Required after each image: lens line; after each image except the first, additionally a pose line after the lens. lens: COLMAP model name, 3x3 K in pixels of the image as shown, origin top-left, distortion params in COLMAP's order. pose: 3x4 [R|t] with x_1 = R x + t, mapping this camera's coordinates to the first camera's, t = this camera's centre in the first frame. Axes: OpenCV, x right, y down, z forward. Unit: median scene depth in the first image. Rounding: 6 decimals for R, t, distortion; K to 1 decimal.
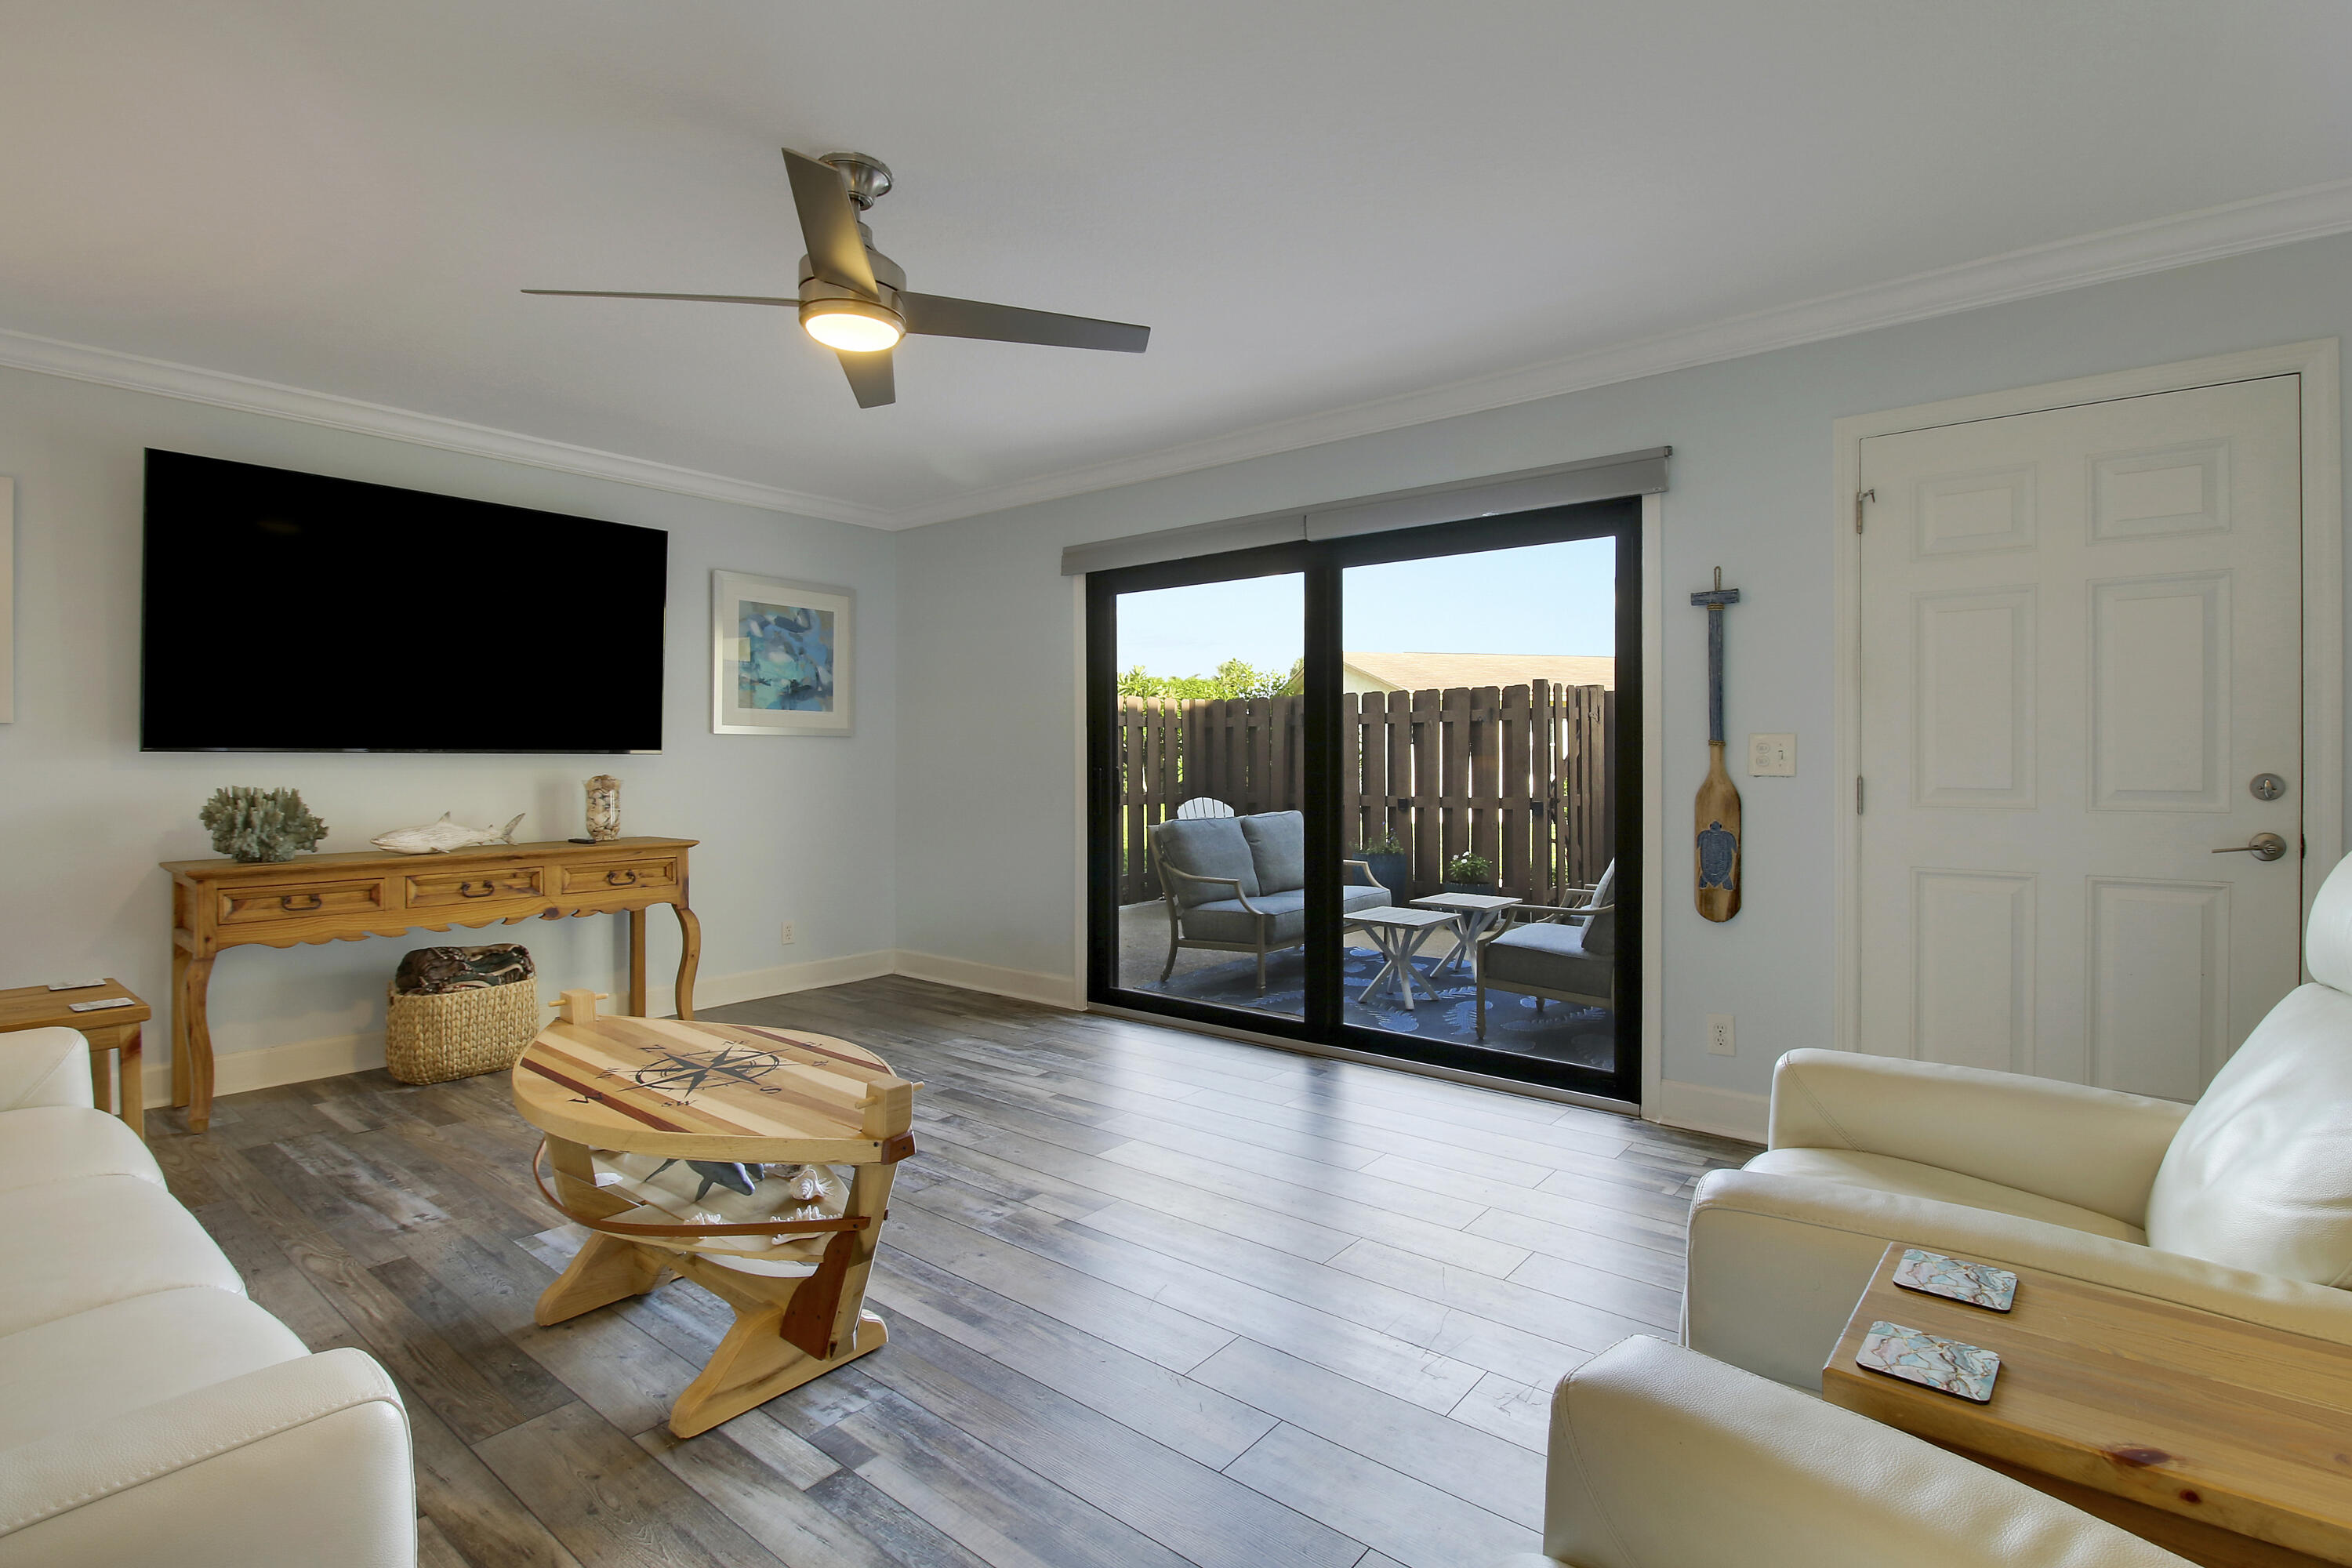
lens RADIAL K [[1053.6, 0, 1282.0], [0, 1053.6, 759.1], [0, 0, 1]] dist [-0.000672, -0.008871]
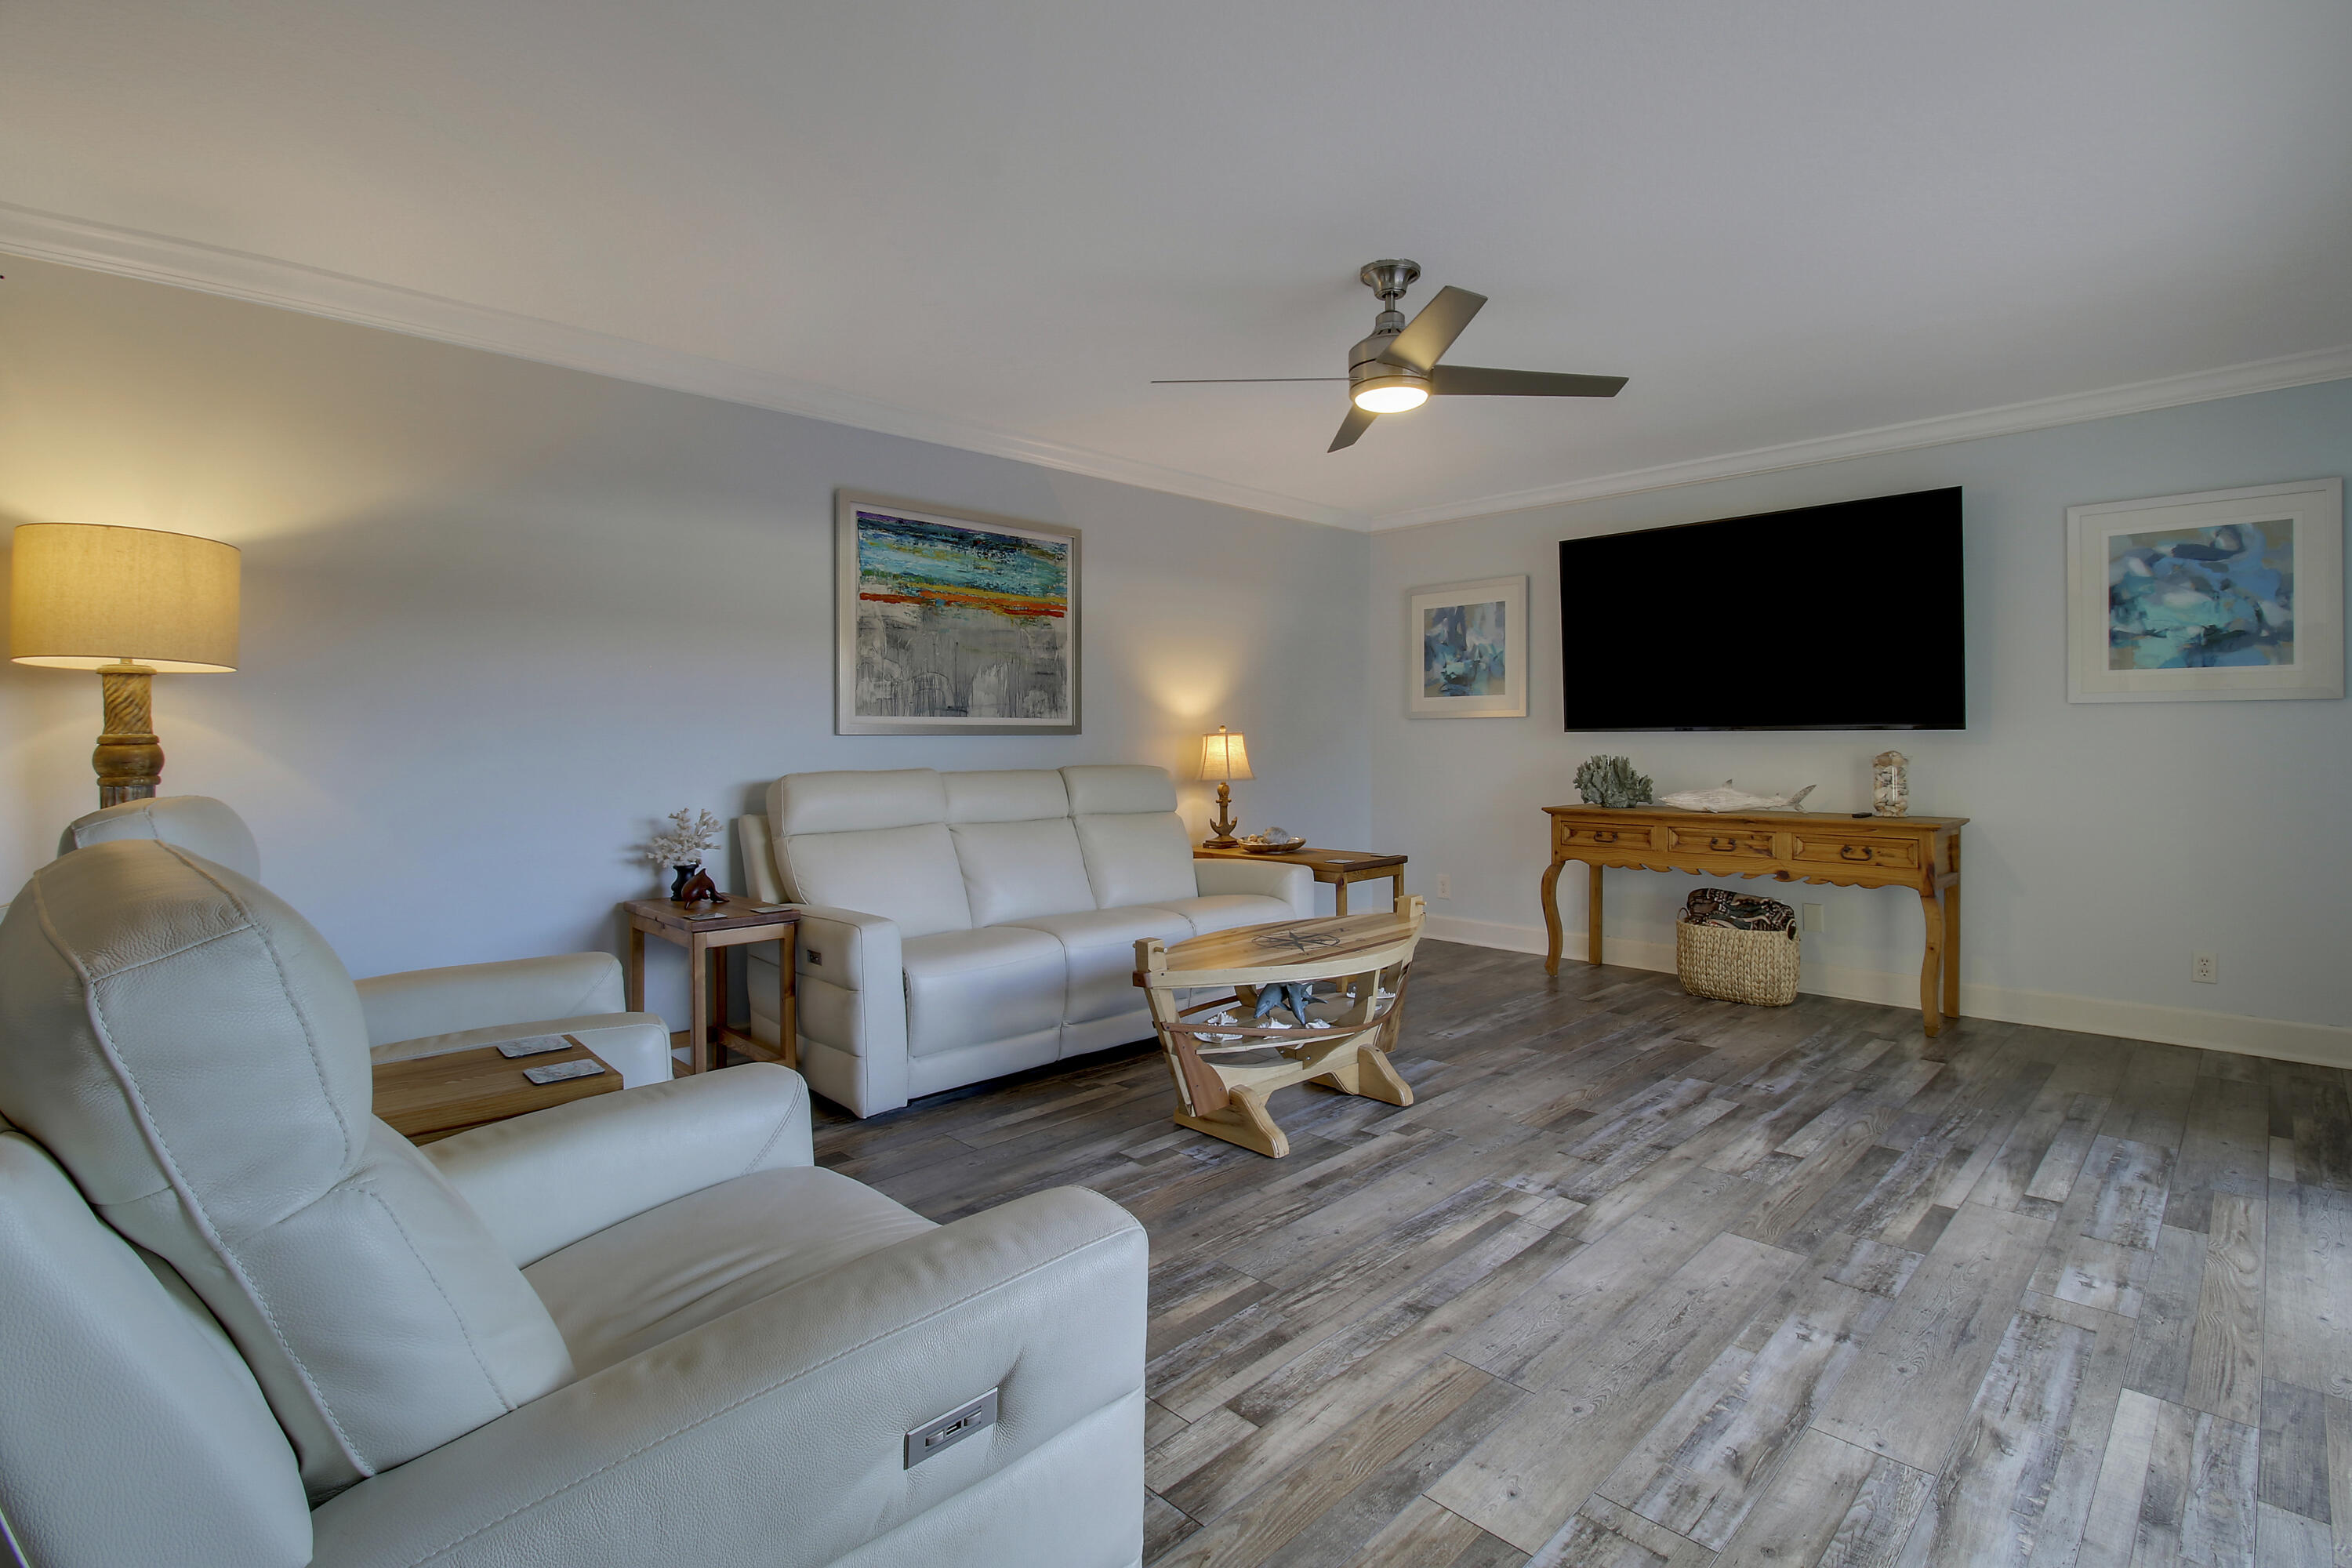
lens RADIAL K [[1102.2, 0, 1174.2], [0, 1102.2, 727.0], [0, 0, 1]] dist [0.000557, -0.009765]
pose [[-0.147044, -0.008960, -0.989089, 0.533172], [0.005794, 0.999934, -0.009919, -0.001424], [0.989113, -0.007189, -0.146982, 0.529245]]
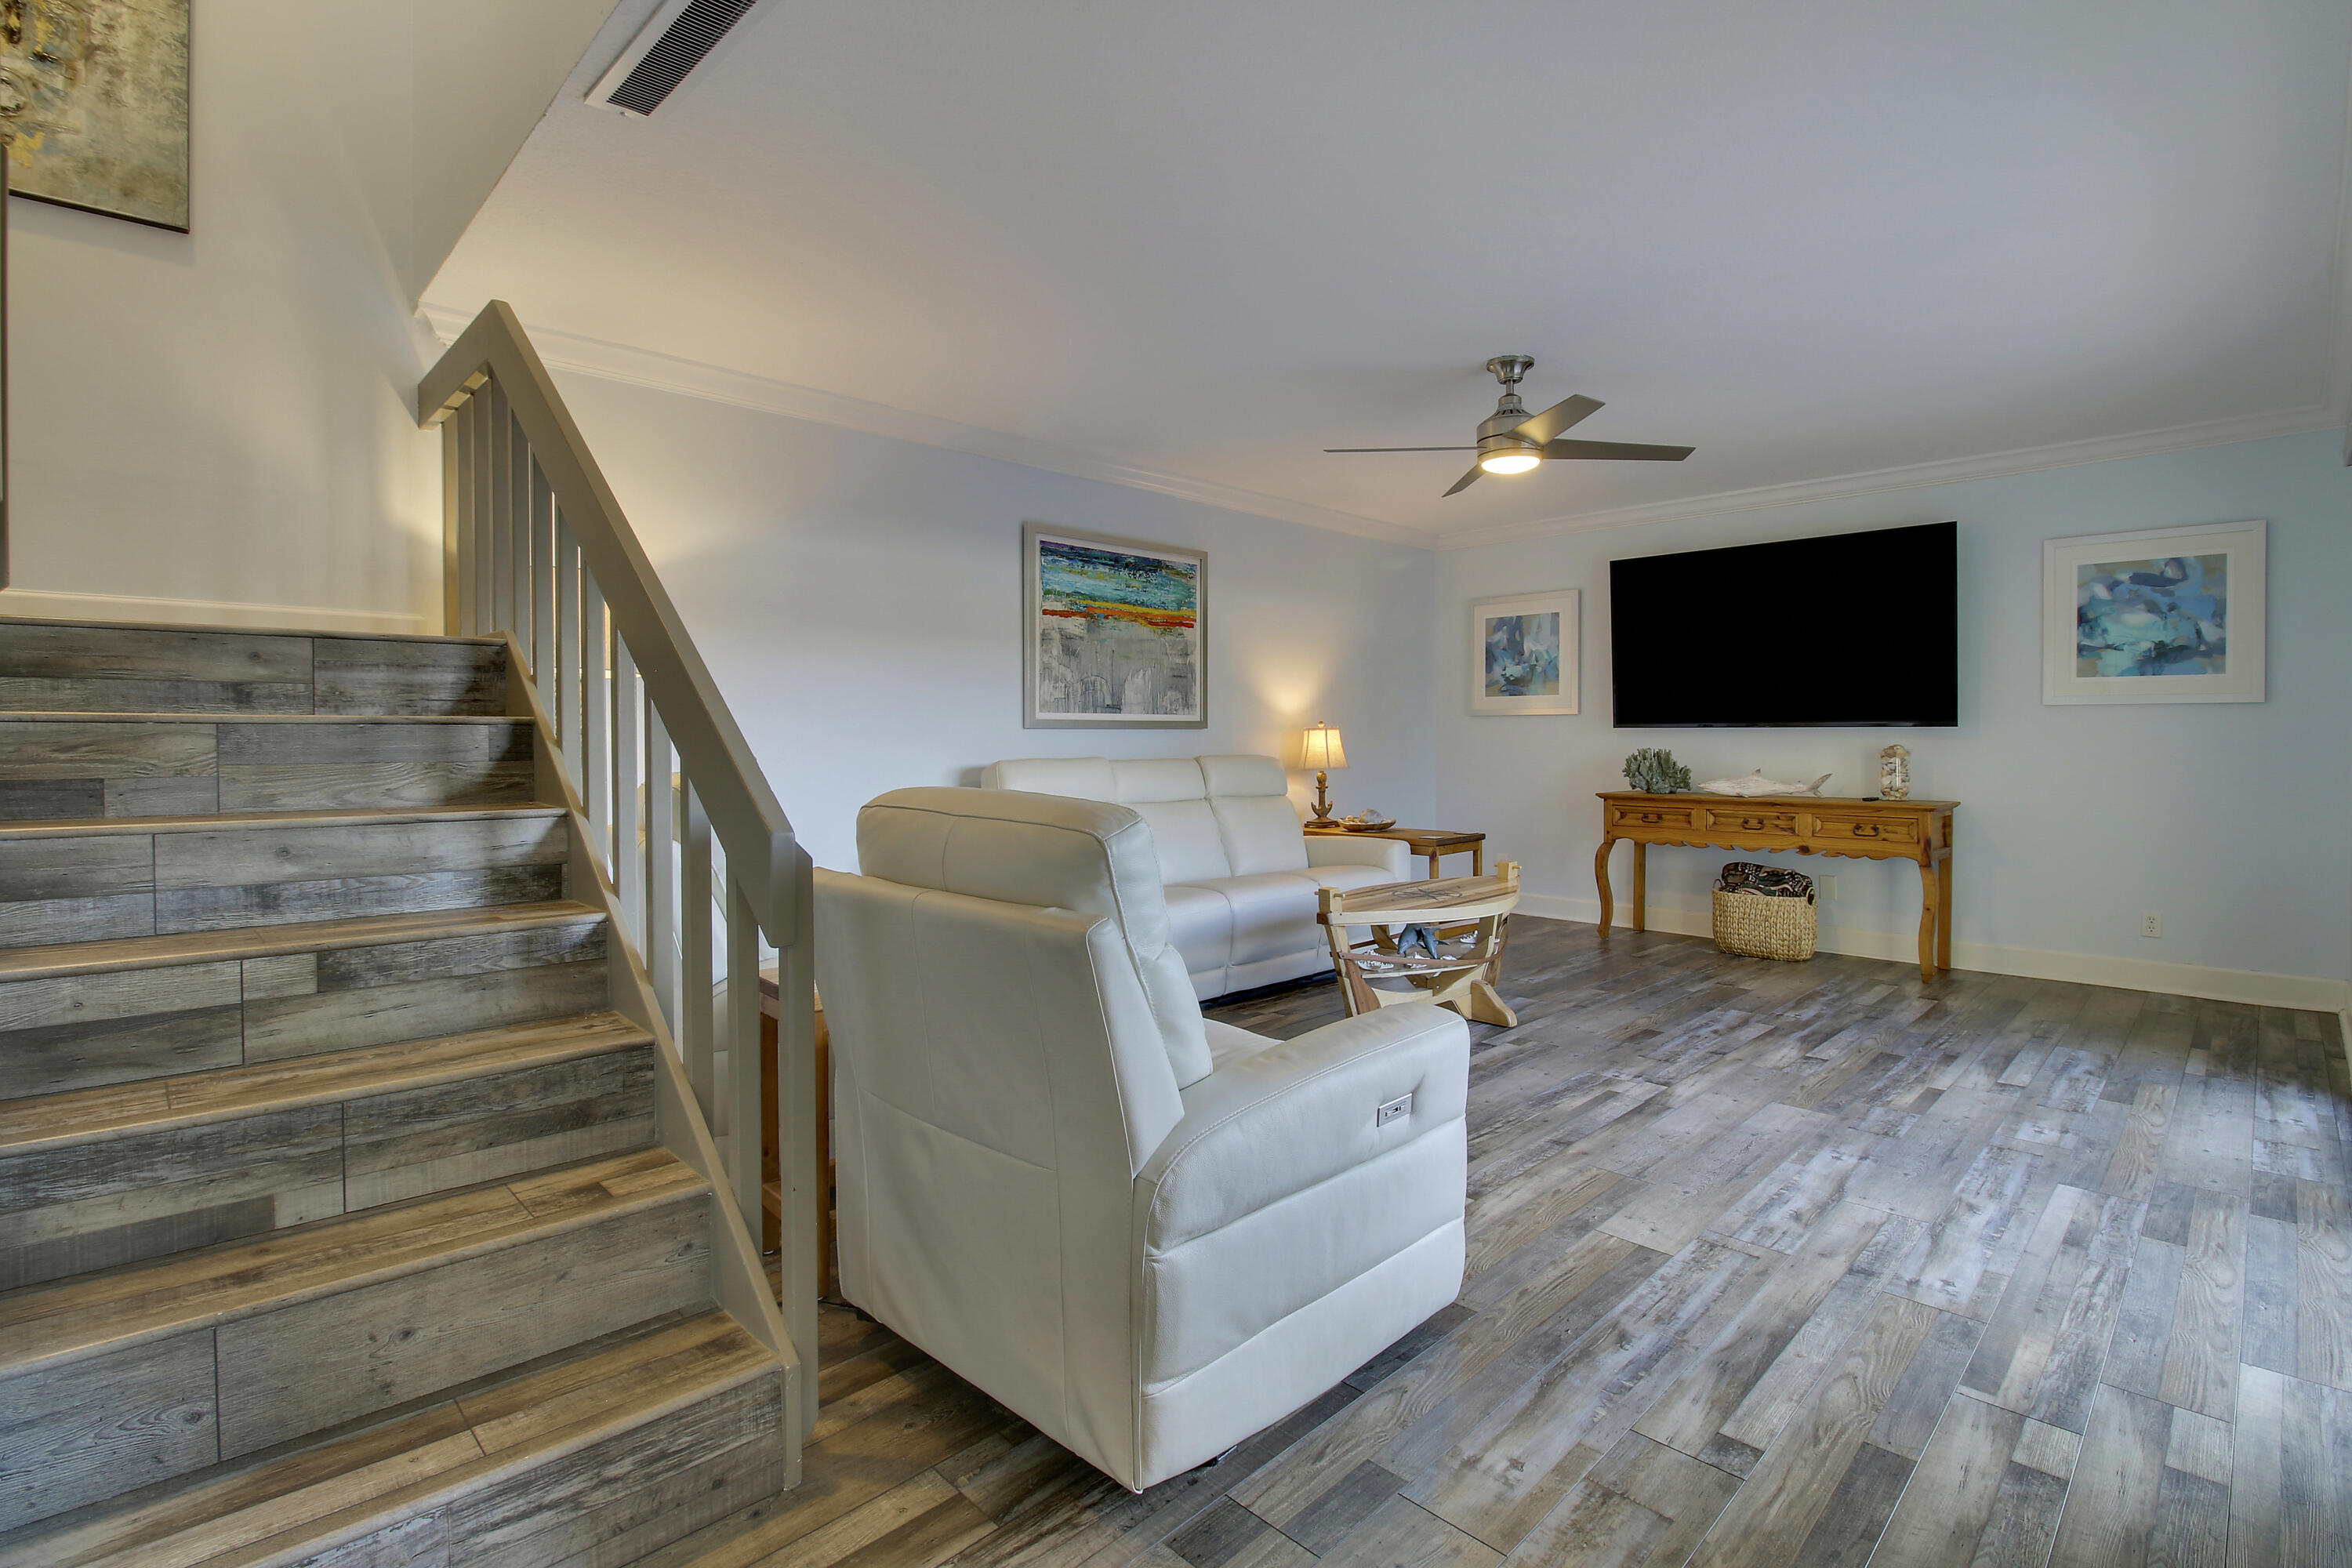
lens RADIAL K [[1118.7, 0, 1192.6], [0, 1118.7, 732.7], [0, 0, 1]] dist [0.000514, -0.010612]
pose [[-0.127601, 0.000497, -0.991825, 0.761658], [0.003084, 0.999995, 0.000105, -0.000996], [0.991821, -0.003045, -0.127602, 0.417283]]
